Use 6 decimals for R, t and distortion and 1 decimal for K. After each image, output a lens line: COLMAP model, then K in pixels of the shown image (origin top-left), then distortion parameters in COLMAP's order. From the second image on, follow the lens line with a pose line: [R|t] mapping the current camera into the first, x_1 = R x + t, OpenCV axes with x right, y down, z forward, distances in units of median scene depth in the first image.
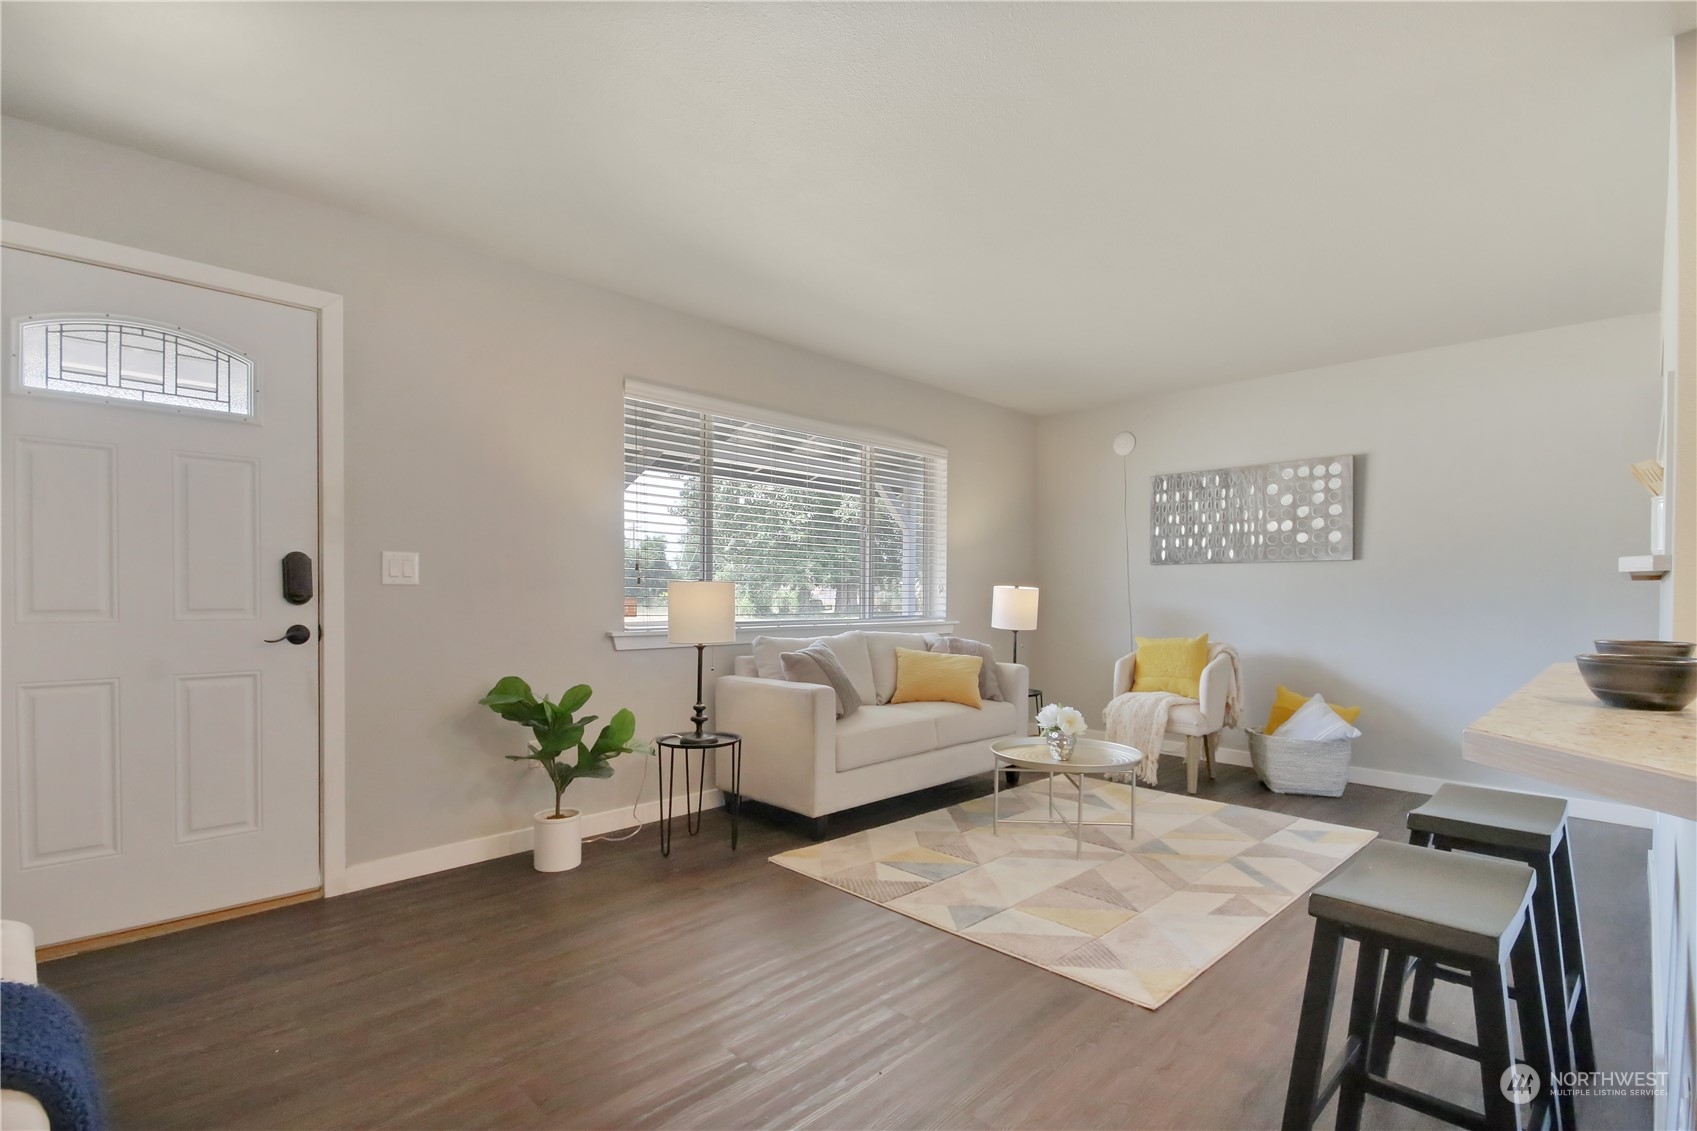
lens RADIAL K [[800.2, 0, 847.5], [0, 800.2, 598.0], [0, 0, 1]] dist [0.000158, 0.000011]
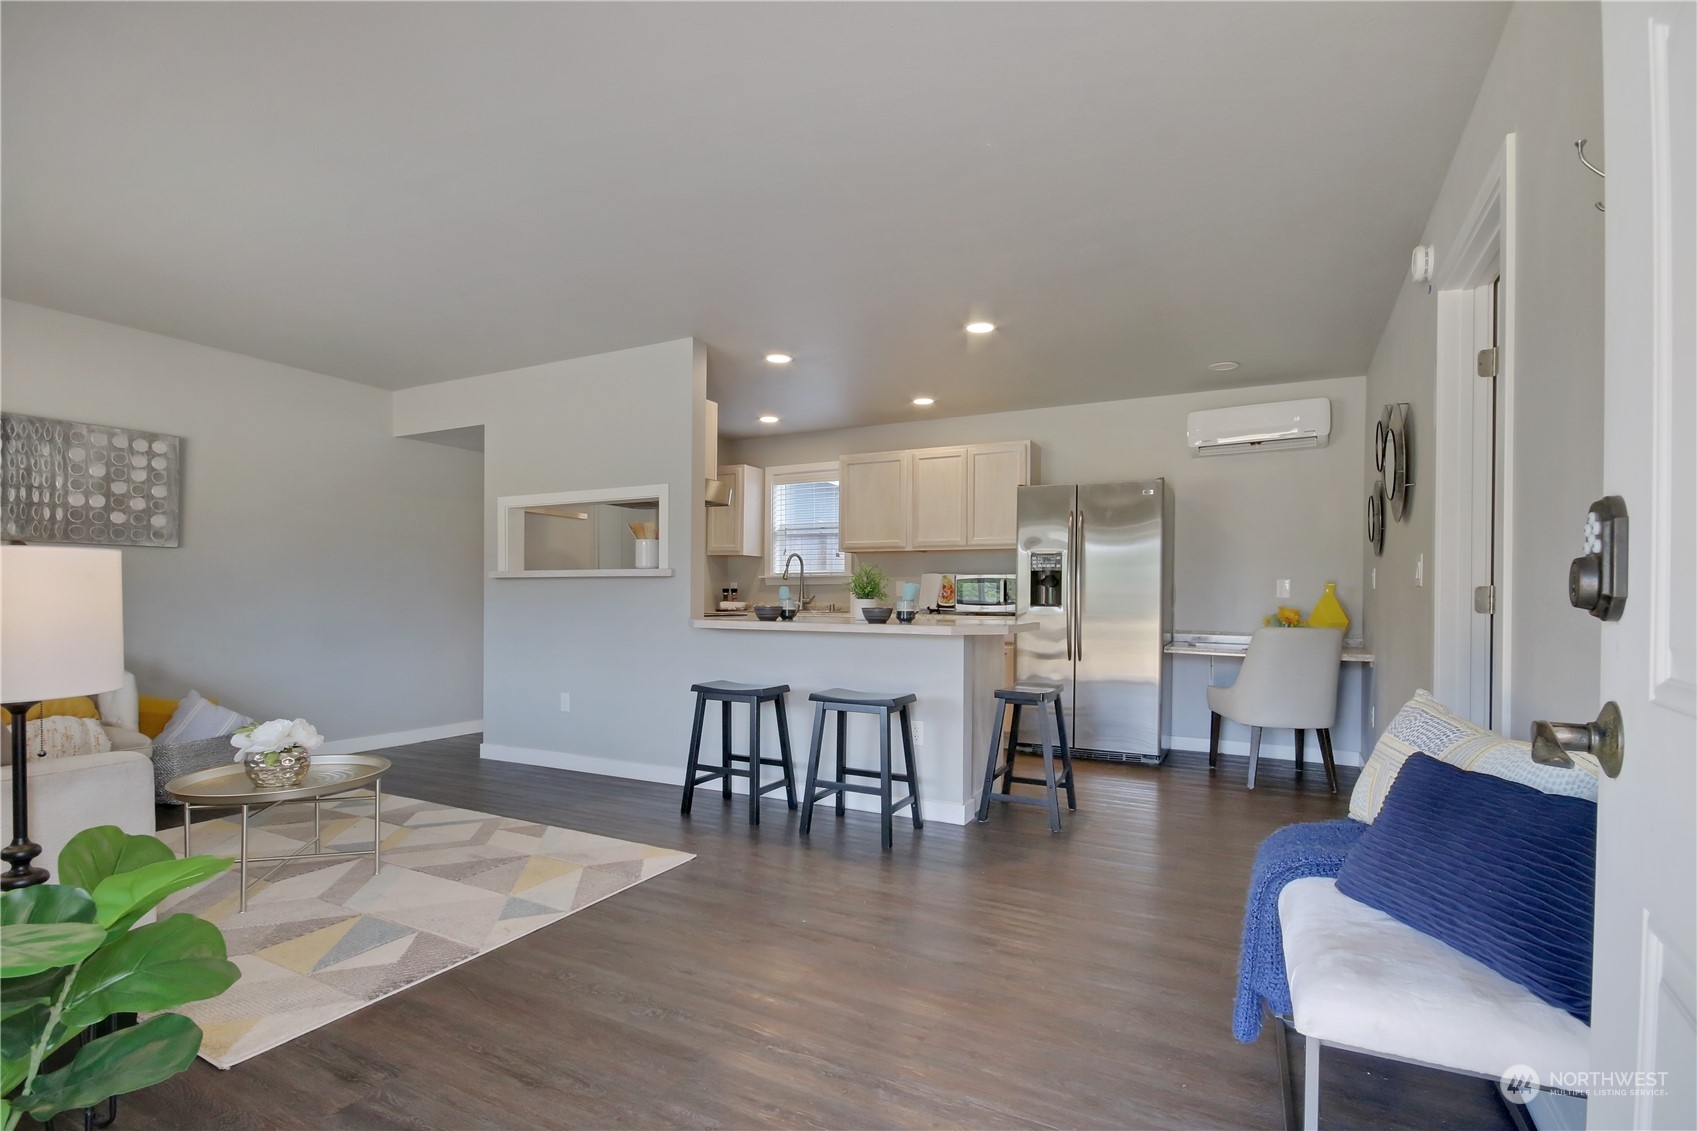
lens RADIAL K [[800.2, 0, 847.5], [0, 800.2, 598.0], [0, 0, 1]] dist [0.000158, 0.000011]
pose [[-0.299253, -0.011138, 0.954109, -0.496874], [-0.001547, 0.999936, 0.011188, 0.000325], [-0.954173, 0.001872, -0.299251, 0.507612]]
